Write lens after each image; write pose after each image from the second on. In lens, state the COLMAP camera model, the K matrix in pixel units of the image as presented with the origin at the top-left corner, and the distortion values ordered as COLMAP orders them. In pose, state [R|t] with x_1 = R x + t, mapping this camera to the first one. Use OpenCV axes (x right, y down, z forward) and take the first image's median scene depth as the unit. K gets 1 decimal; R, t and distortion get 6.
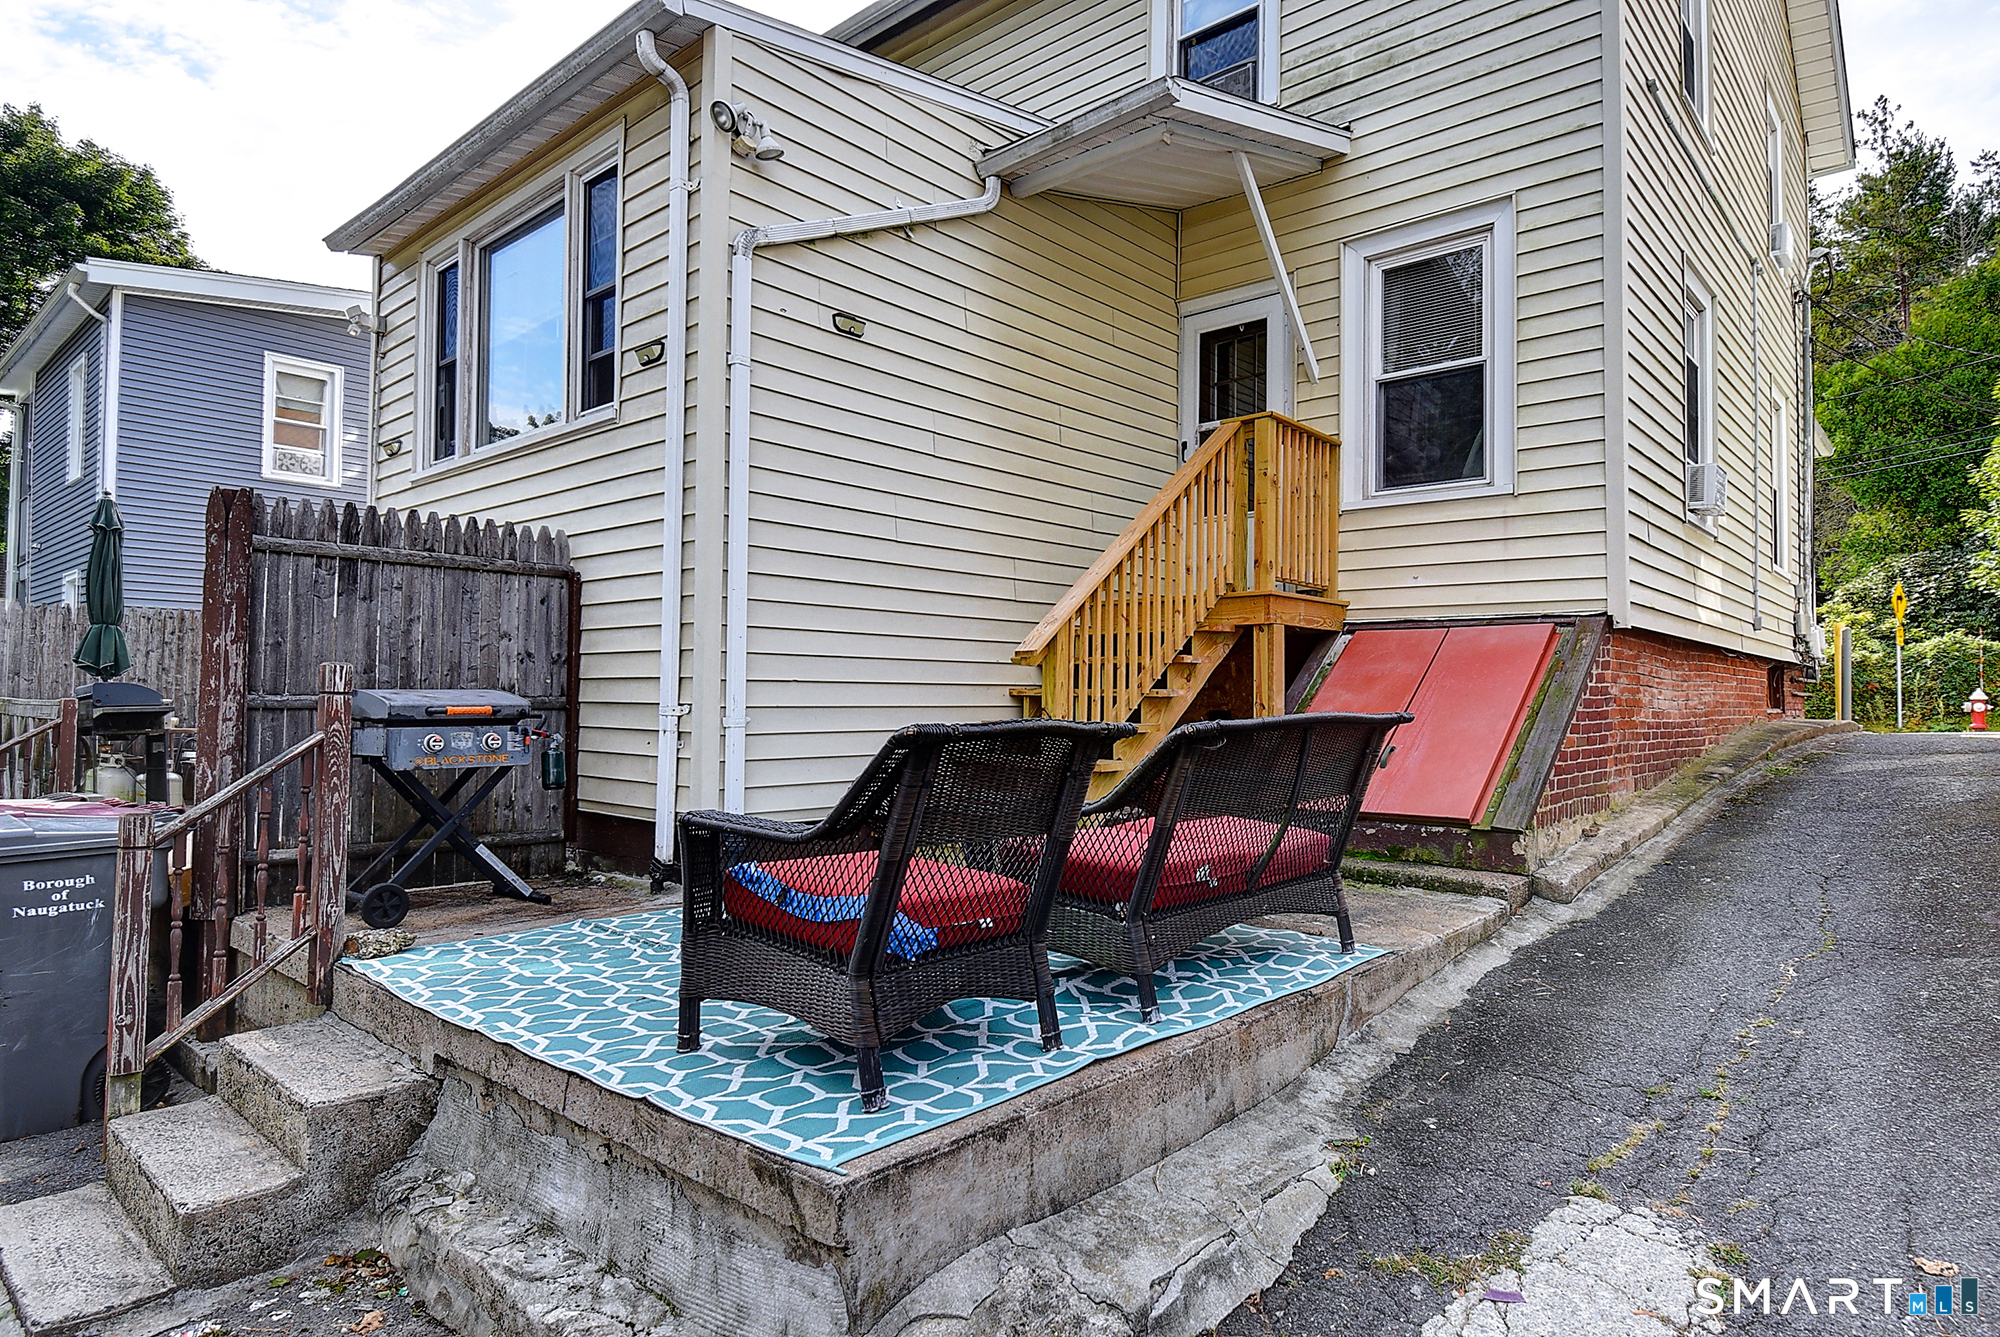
lens RADIAL K [[1121.9, 0, 999.4], [0, 1121.9, 666.2], [0, 0, 1]] dist [-0.006842, -0.001275]
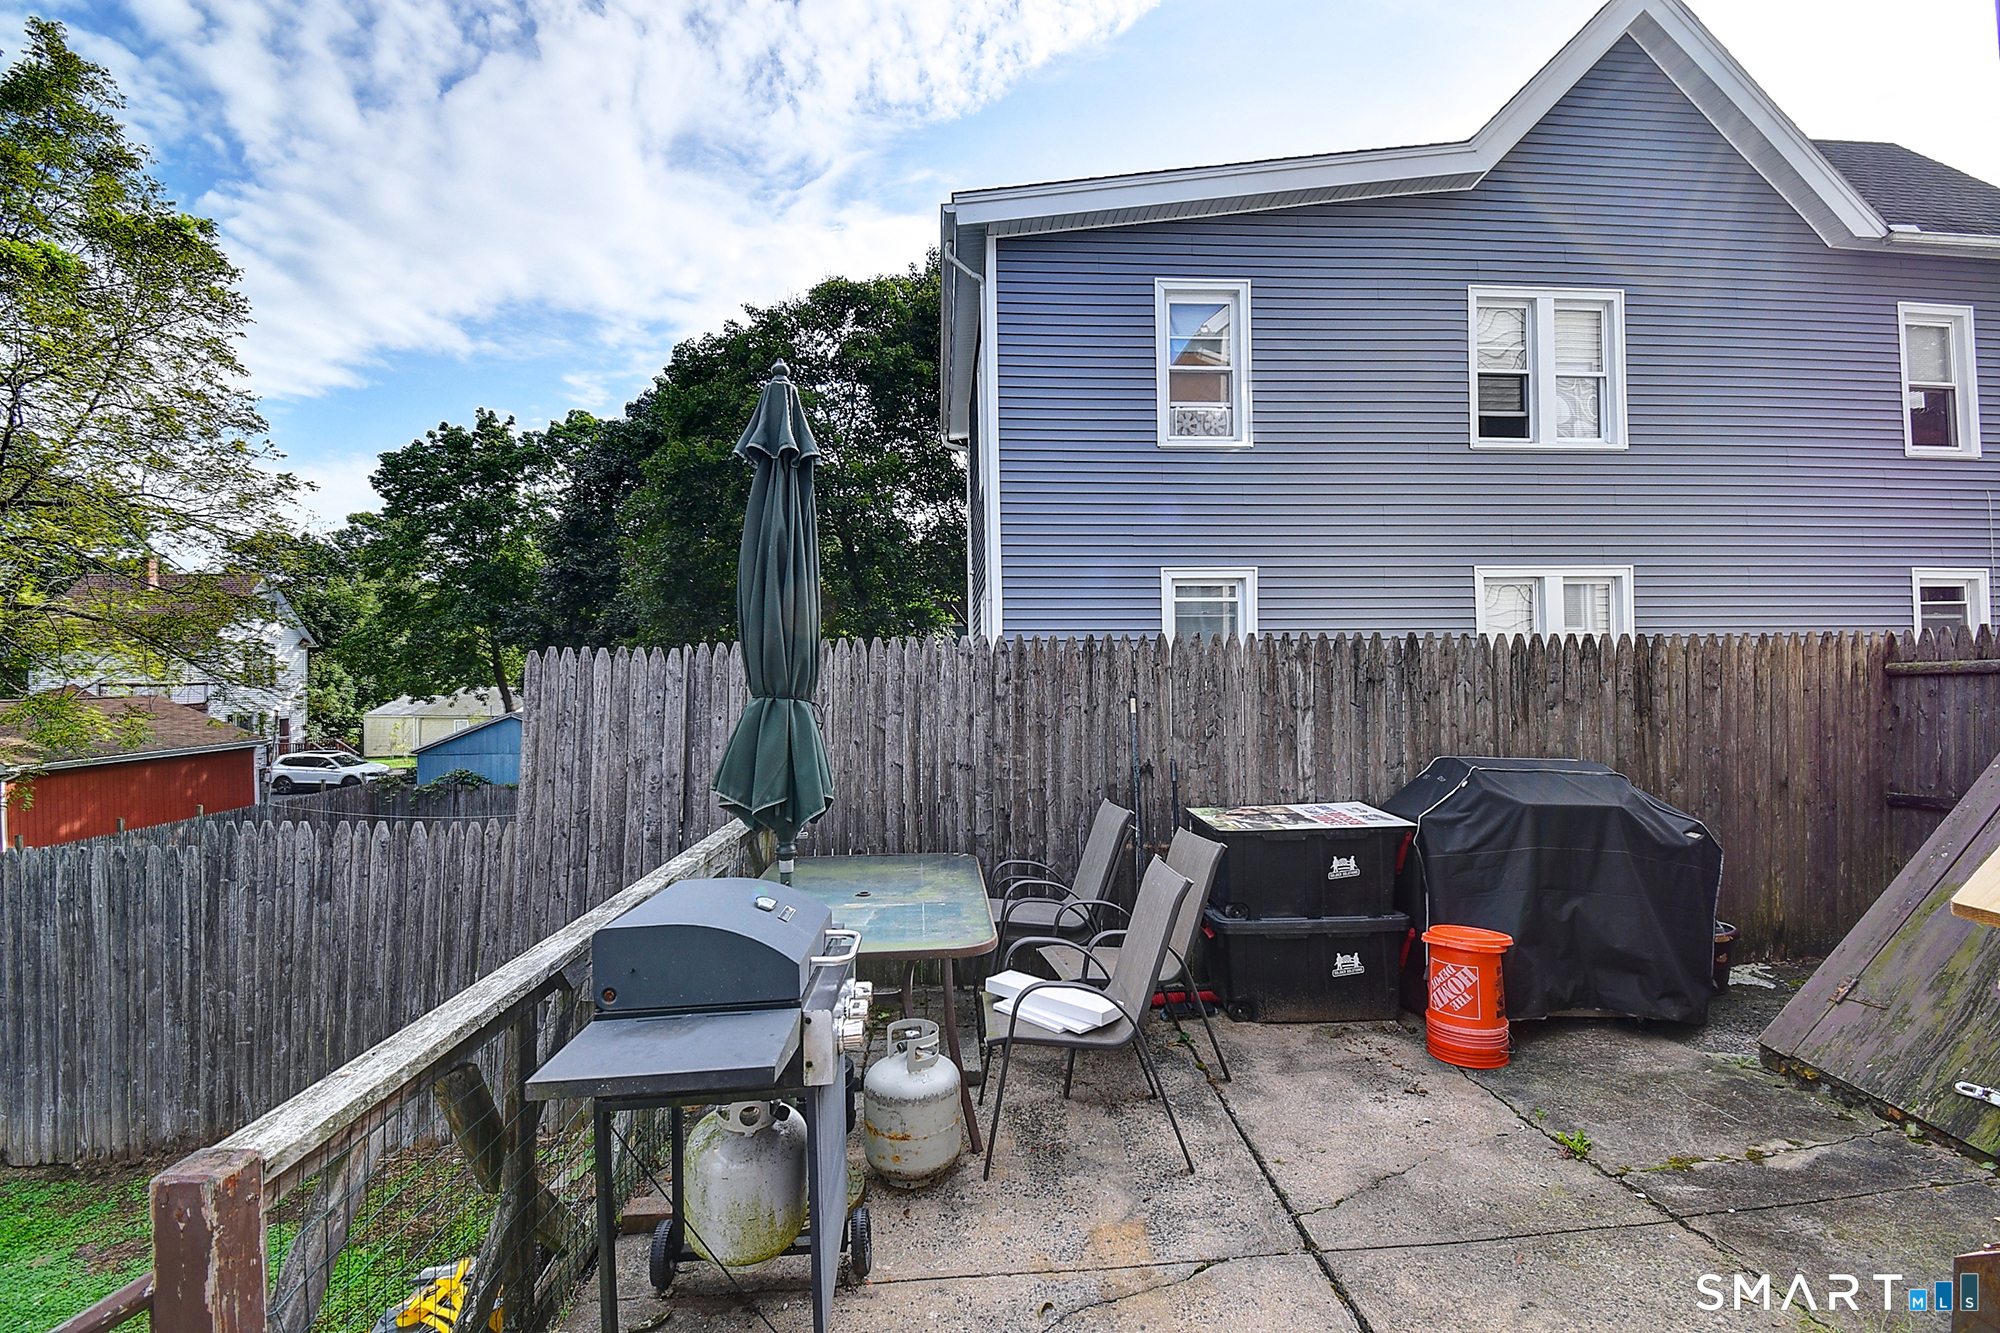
lens RADIAL K [[849.9, 0, 998.9], [0, 849.9, 660.6], [0, 0, 1]] dist [-0.000808, -0.000013]
pose [[0.689334, -0.028023, -0.723901, -0.324228], [0.038034, 0.999273, -0.002464, -0.028716], [0.723444, -0.025834, 0.689899, 0.524803]]
